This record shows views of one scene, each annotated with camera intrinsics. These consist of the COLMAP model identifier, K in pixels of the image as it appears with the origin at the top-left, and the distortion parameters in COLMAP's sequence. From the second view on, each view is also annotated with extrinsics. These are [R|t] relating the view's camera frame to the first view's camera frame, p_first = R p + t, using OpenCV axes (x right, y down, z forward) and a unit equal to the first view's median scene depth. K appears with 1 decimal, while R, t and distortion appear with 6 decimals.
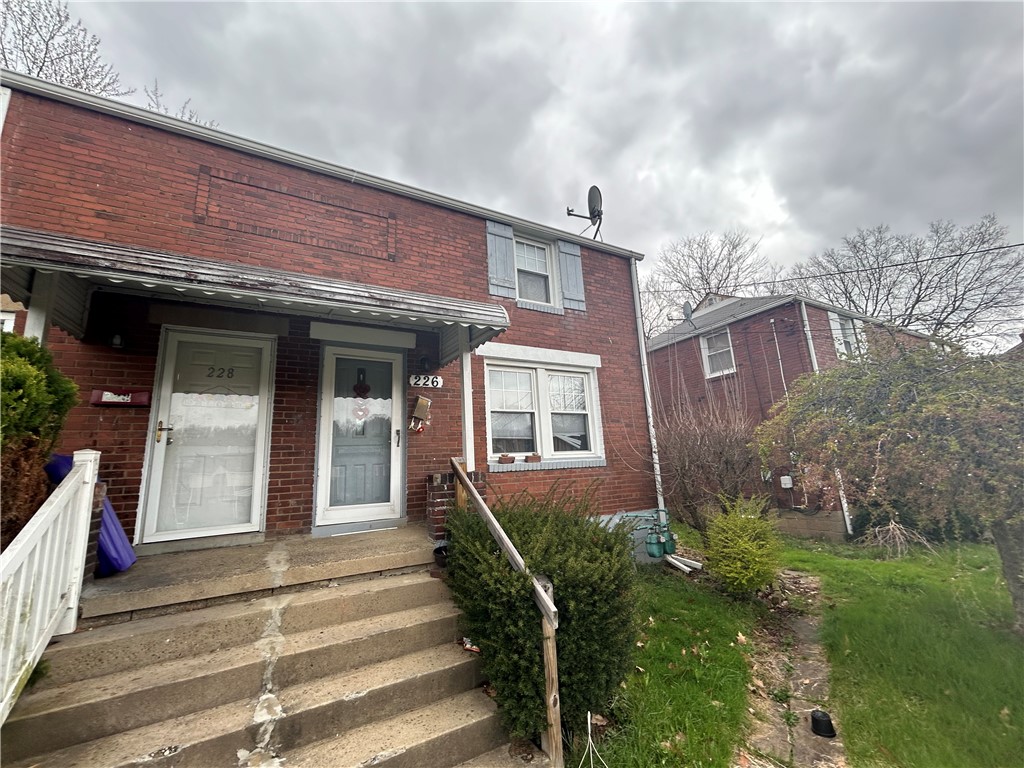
lens RADIAL K [[413.9, 0, 514.1], [0, 413.9, 382.9], [0, 0, 1]] dist [-0.000747, -0.000180]
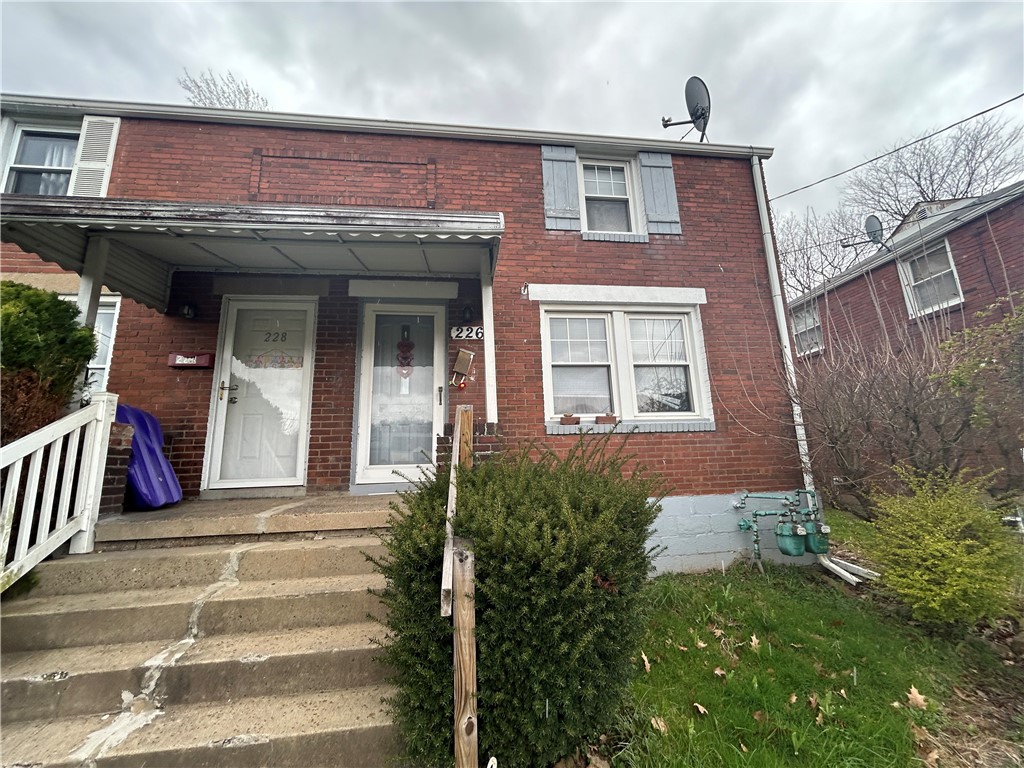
lens RADIAL K [[413.9, 0, 514.1], [0, 413.9, 382.9], [0, 0, 1]] dist [-0.000747, -0.000180]
pose [[0.925008, -0.056012, -0.375795, 0.239462], [0.063273, 0.997972, 0.006998, 0.119727], [0.374641, -0.030251, 0.926676, 0.232525]]
